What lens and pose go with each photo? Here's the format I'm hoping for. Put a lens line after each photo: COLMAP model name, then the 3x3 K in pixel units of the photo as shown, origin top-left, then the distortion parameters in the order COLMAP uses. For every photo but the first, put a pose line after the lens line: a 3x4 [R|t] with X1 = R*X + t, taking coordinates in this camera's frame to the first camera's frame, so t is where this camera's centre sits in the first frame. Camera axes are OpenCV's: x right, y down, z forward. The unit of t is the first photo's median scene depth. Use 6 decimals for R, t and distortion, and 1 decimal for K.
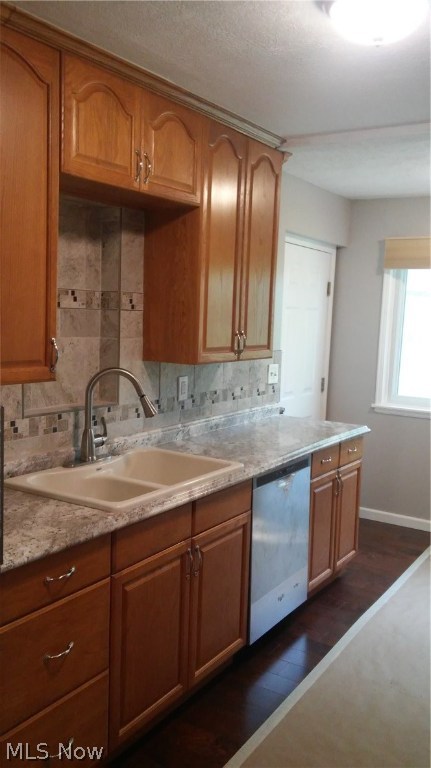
lens RADIAL K [[680.6, 0, 215.2], [0, 680.6, 382.2], [0, 0, 1]] dist [0.110323, -0.123953]
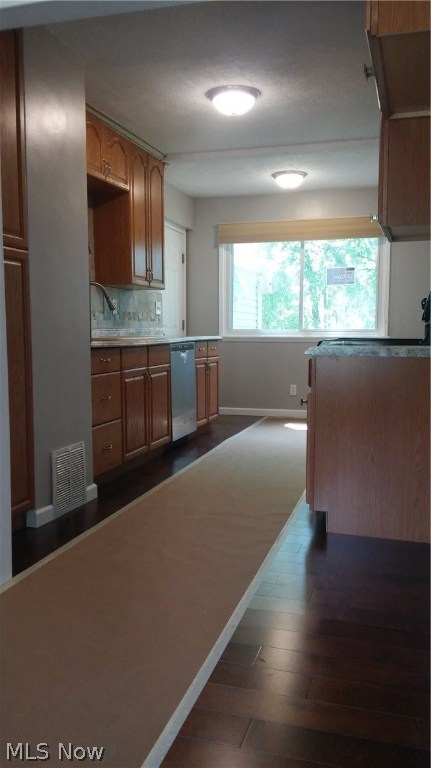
lens RADIAL K [[680.6, 0, 214.4], [0, 680.6, 384.9], [0, 0, 1]] dist [0.110323, -0.123953]
pose [[0.960712, -0.063940, 0.270082, -0.253732], [0.069201, 0.997553, -0.009990, 0.213629], [-0.268782, 0.028287, 0.962785, -0.583930]]
